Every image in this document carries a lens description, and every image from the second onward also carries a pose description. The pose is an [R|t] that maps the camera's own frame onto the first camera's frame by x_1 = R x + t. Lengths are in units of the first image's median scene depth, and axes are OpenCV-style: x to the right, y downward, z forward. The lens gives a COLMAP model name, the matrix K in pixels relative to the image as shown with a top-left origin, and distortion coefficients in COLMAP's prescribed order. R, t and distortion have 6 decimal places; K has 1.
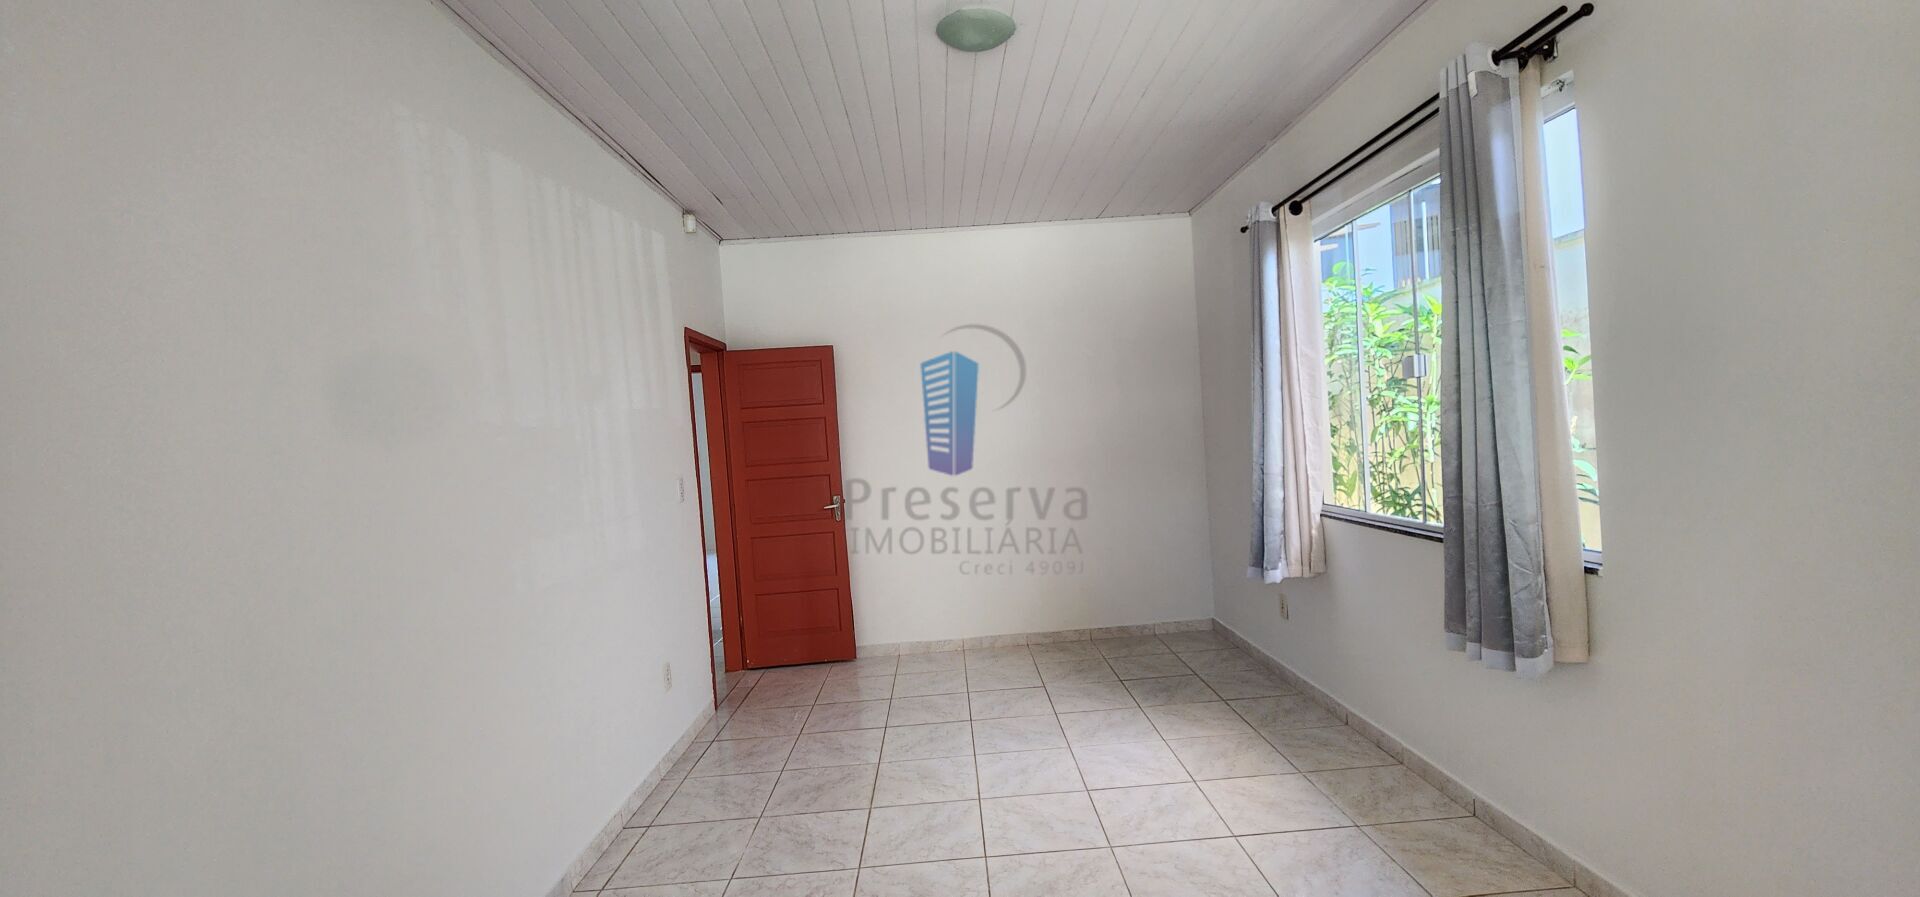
lens RADIAL K [[789.2, 0, 970.3], [0, 789.2, 449.8], [0, 0, 1]] dist [0.000321, -0.000289]
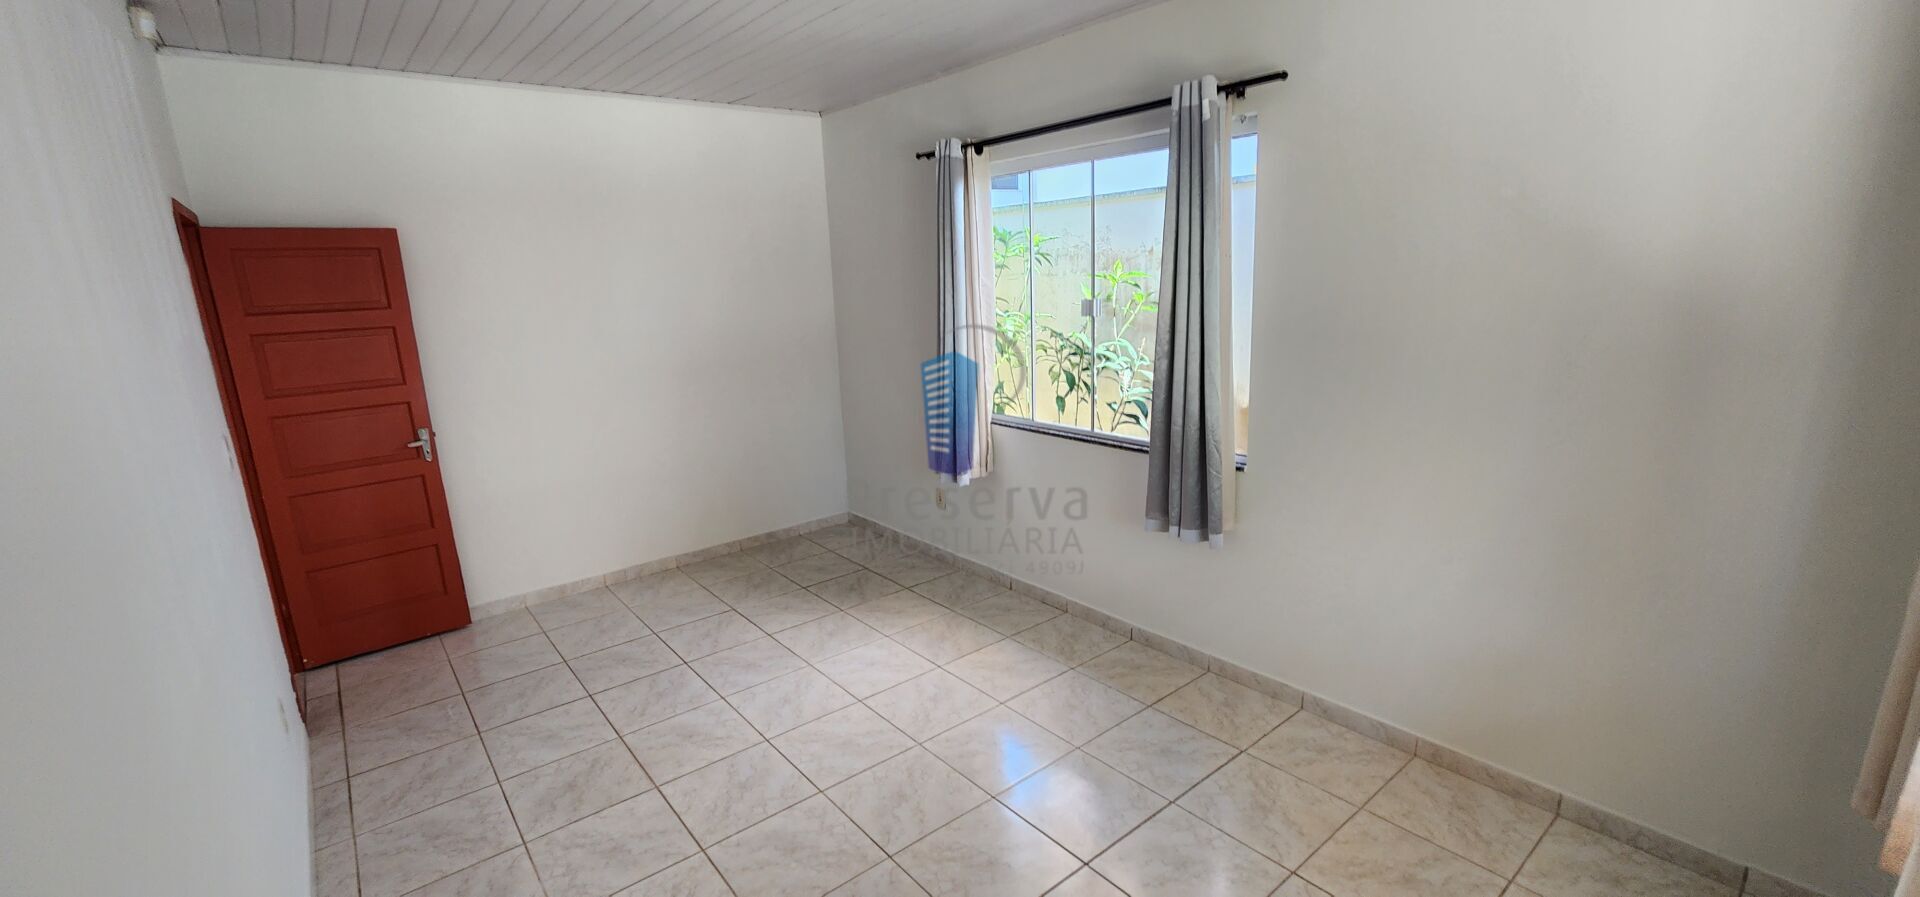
lens RADIAL K [[791.2, 0, 969.8], [0, 791.2, 444.8], [0, 0, 1]] dist [-0.004881, -0.000124]
pose [[0.791755, -0.094414, 0.603498, -0.300921], [-0.004800, 0.986990, 0.160707, -0.075676], [-0.610820, -0.130137, 0.781002, 0.092935]]
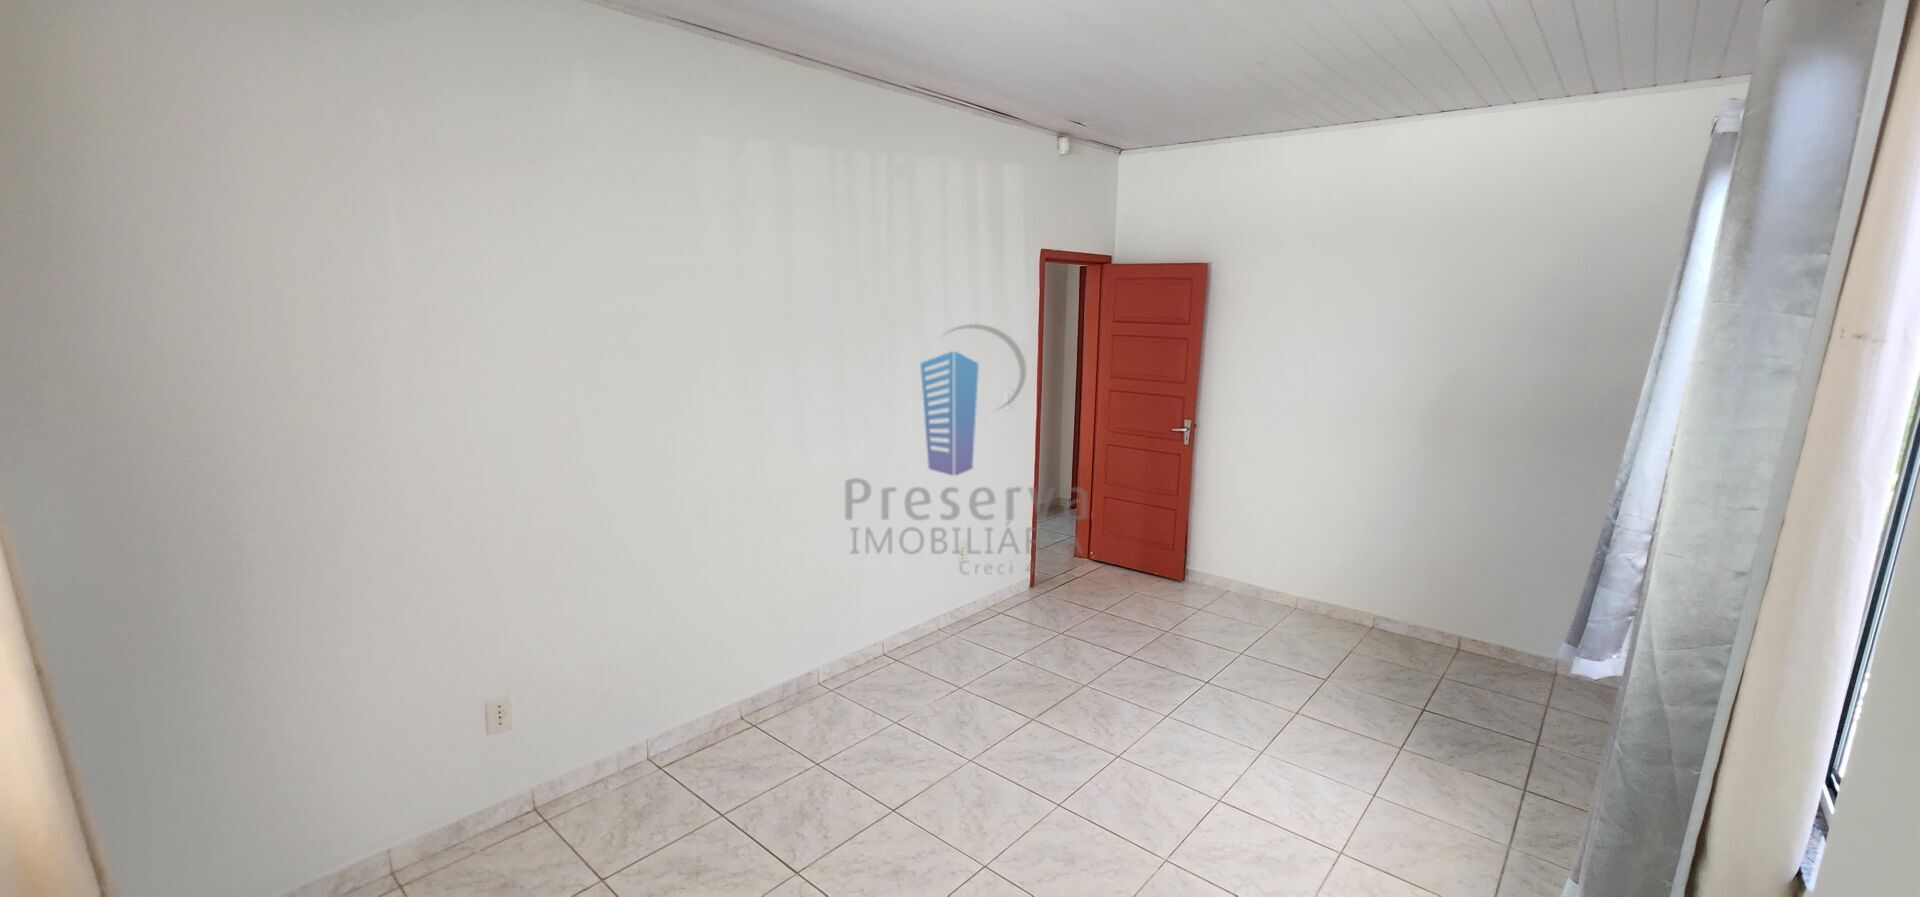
lens RADIAL K [[789.2, 0, 970.3], [0, 789.2, 449.8], [0, 0, 1]] dist [0.000321, -0.000289]
pose [[0.735862, 0.205973, -0.645044, 0.386168], [-0.084147, 0.973045, 0.214715, -0.132440], [0.671882, -0.103722, 0.733359, 0.128536]]
